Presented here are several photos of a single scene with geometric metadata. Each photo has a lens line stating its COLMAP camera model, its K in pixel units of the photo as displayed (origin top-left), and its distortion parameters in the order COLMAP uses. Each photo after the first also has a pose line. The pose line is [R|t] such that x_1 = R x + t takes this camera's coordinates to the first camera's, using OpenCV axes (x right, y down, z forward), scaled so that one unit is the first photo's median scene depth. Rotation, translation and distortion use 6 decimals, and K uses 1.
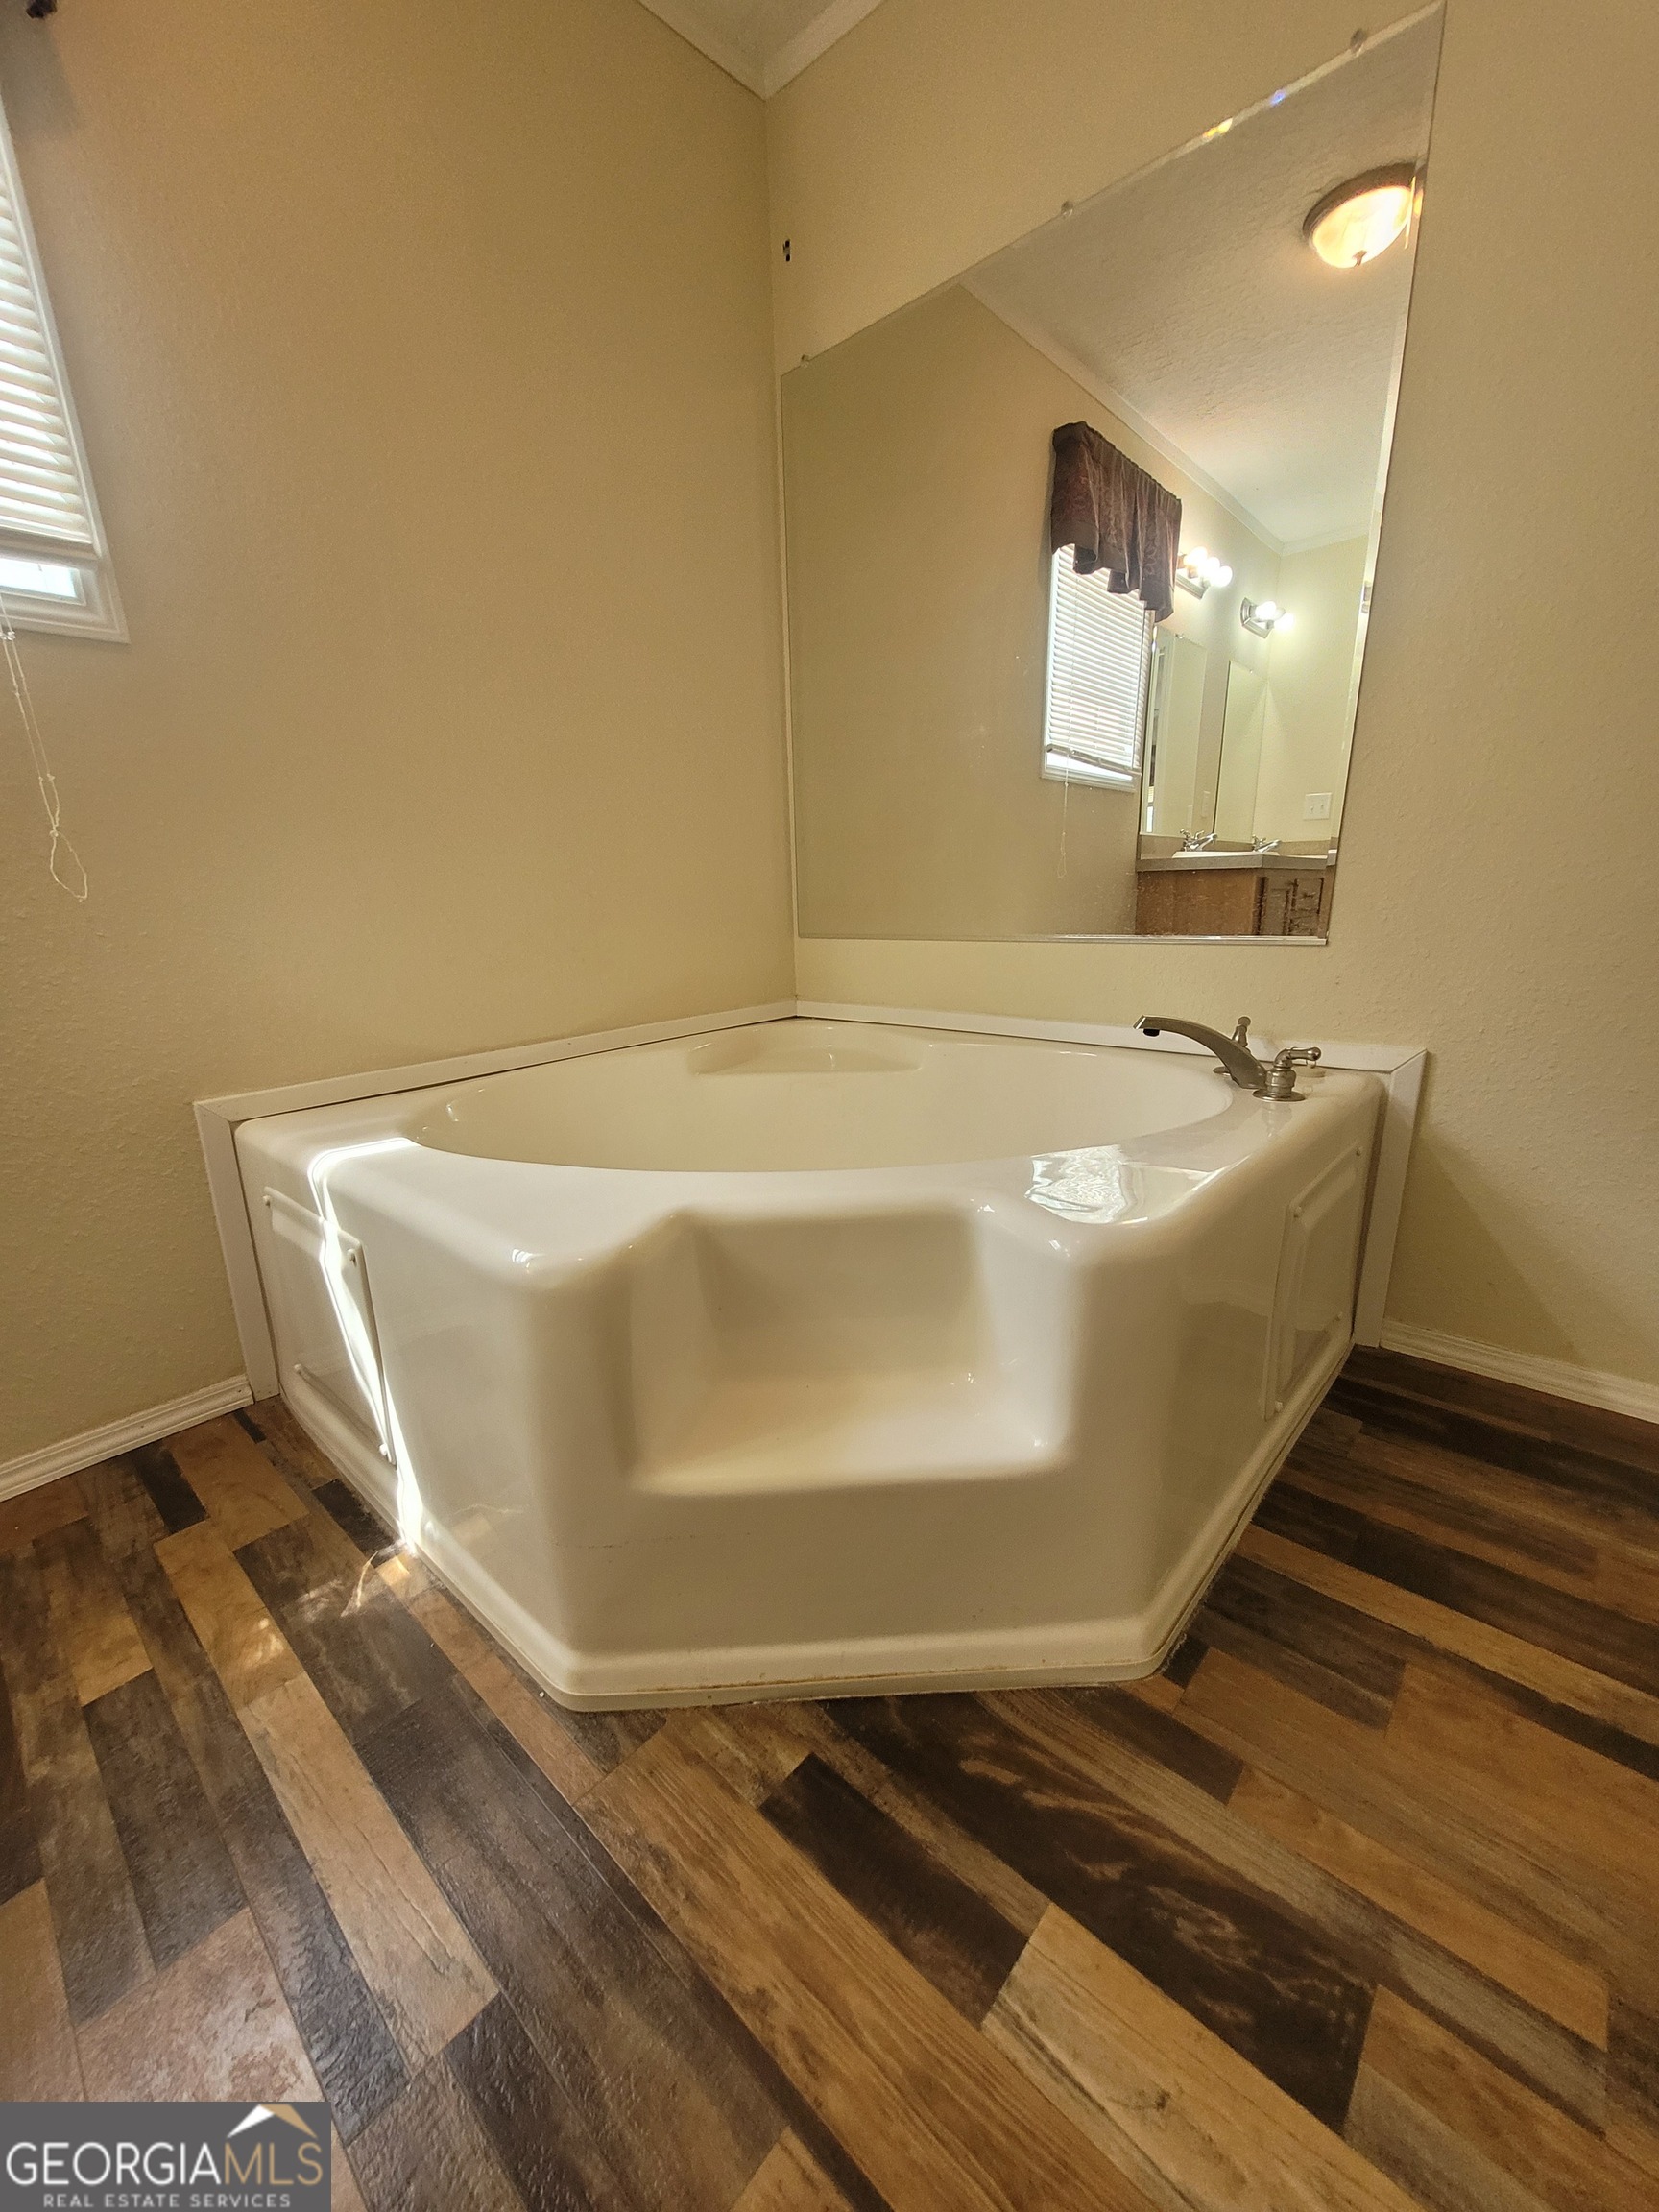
lens RADIAL K [[842.9, 0, 818.3], [0, 842.9, 1123.8], [0, 0, 1]] dist [0.008994, -0.000709]
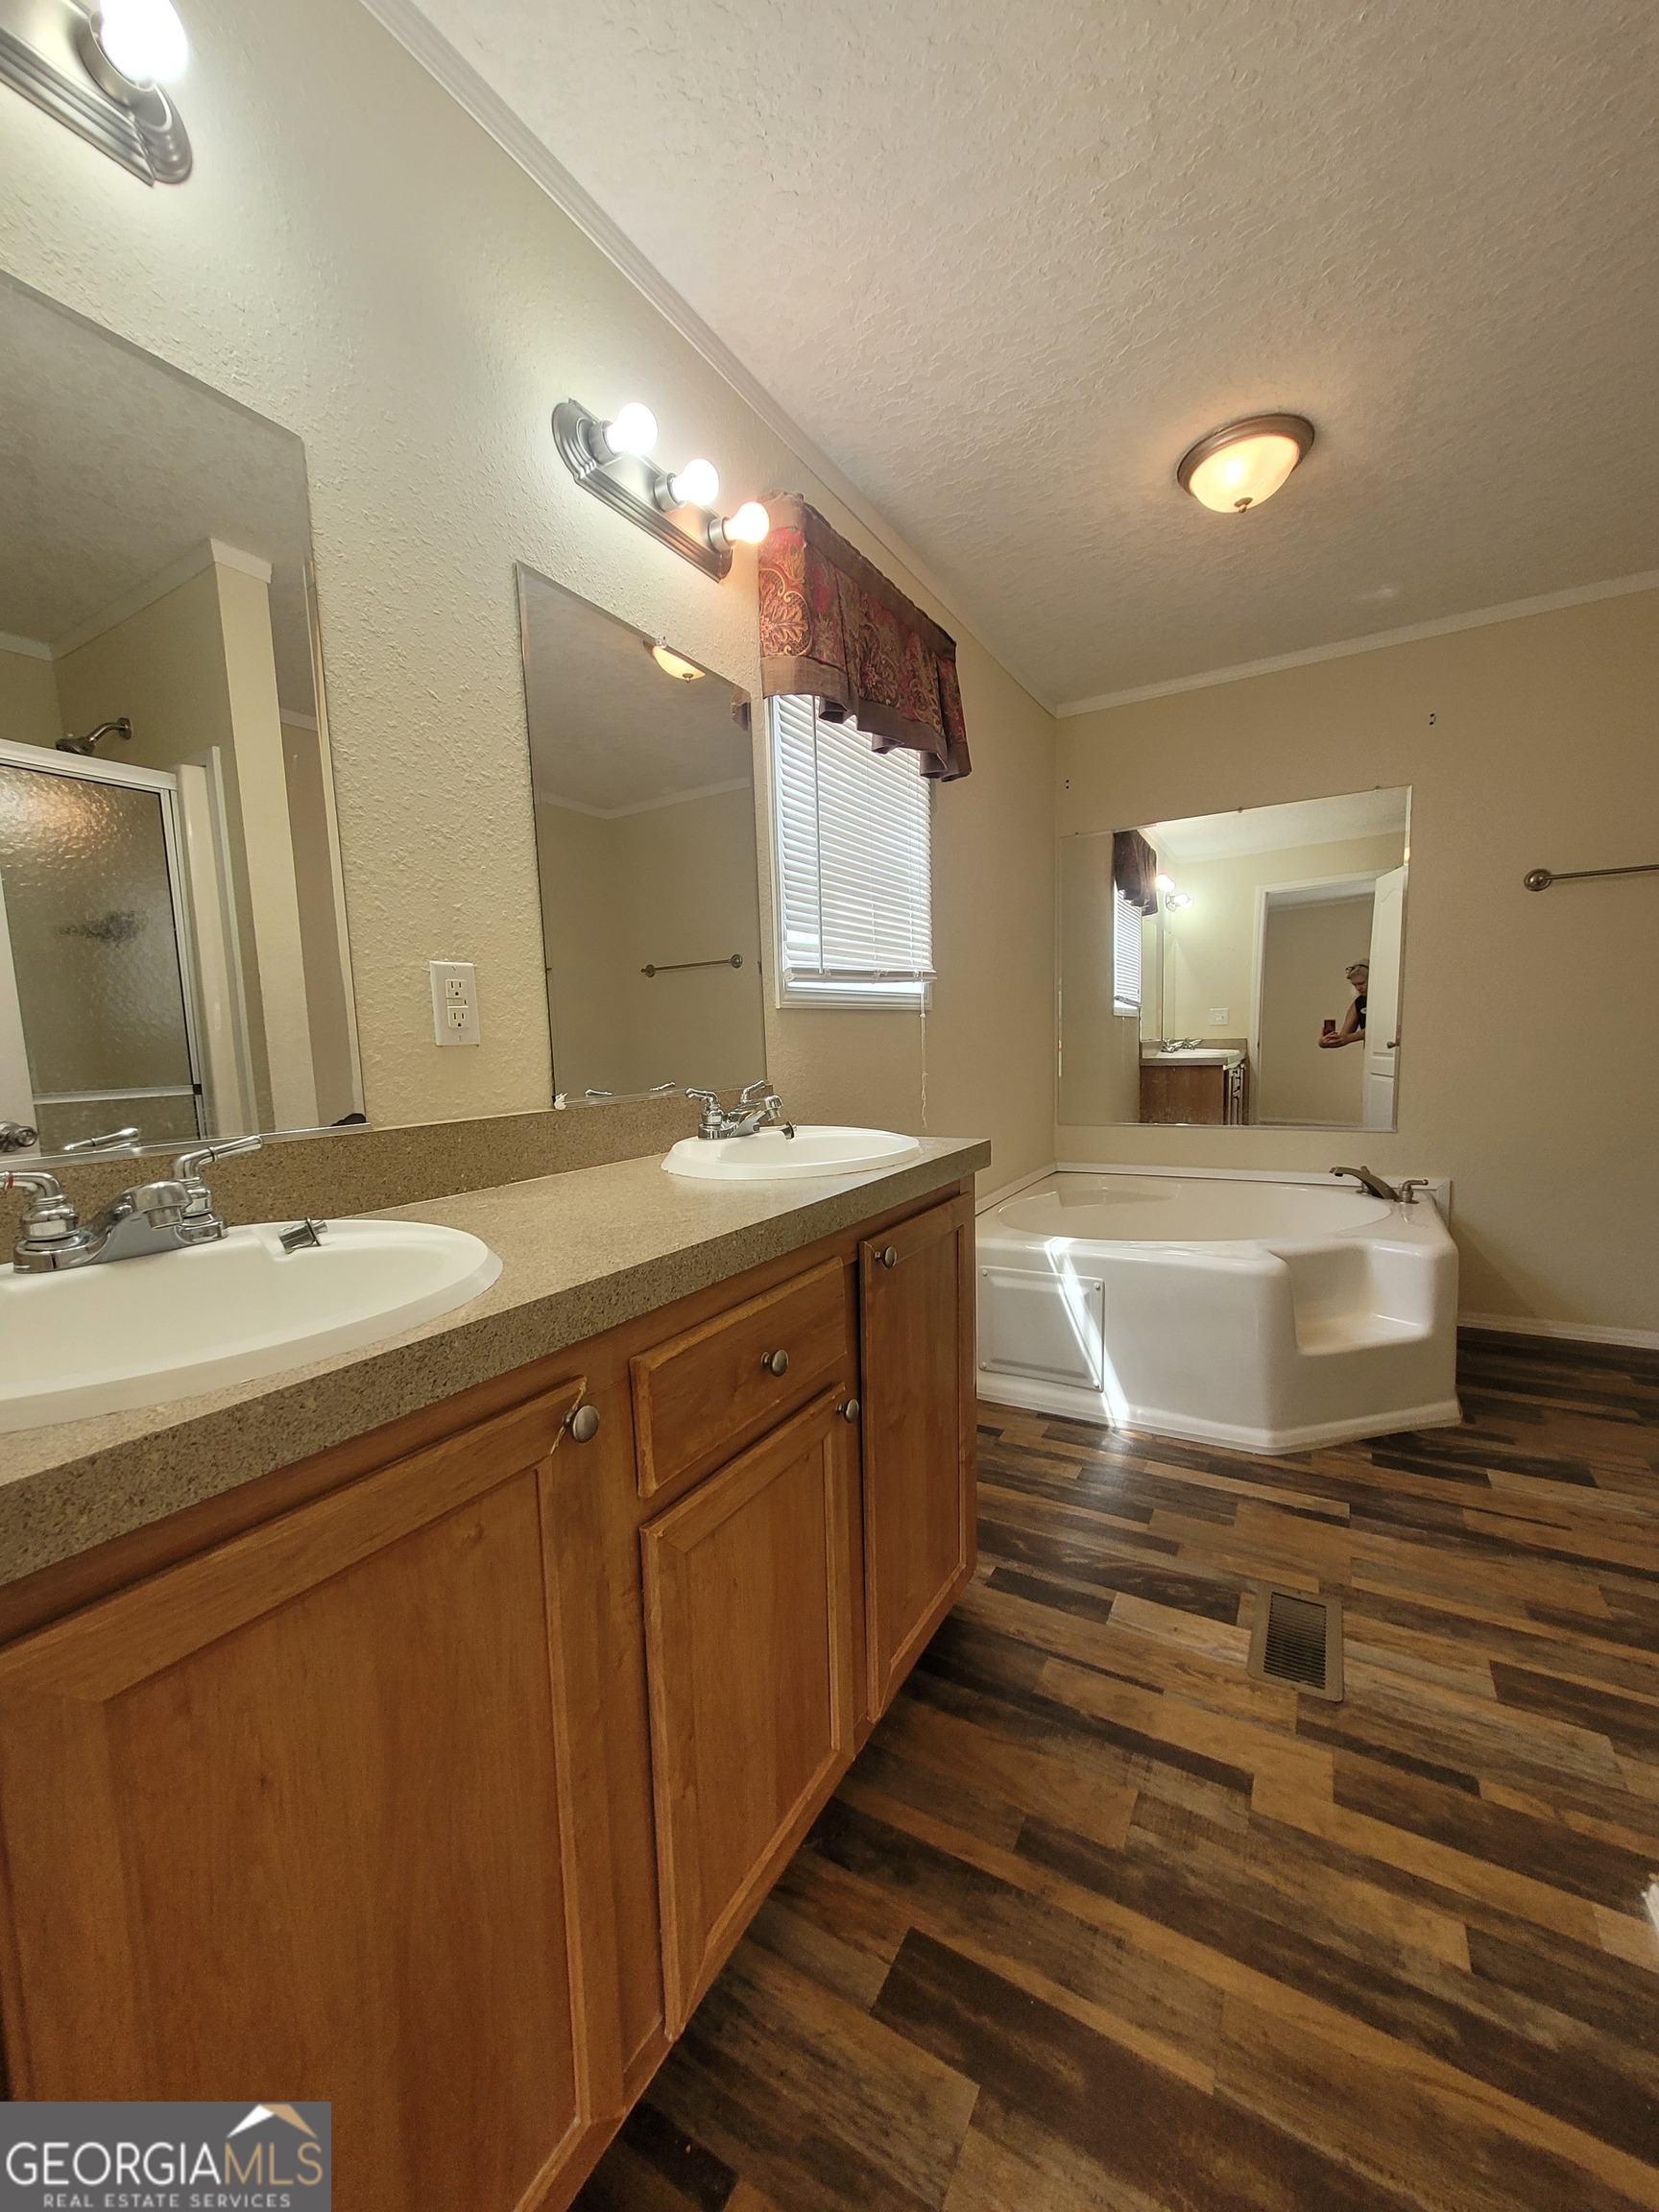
lens RADIAL K [[842.9, 0, 806.9], [0, 842.9, 1127.8], [0, 0, 1]] dist [0.008994, -0.000709]
pose [[0.980360, -0.019191, 0.196282, -1.646603], [0.051996, 0.985193, -0.163375, 0.064510], [-0.190241, 0.170372, 0.966841, -1.022005]]
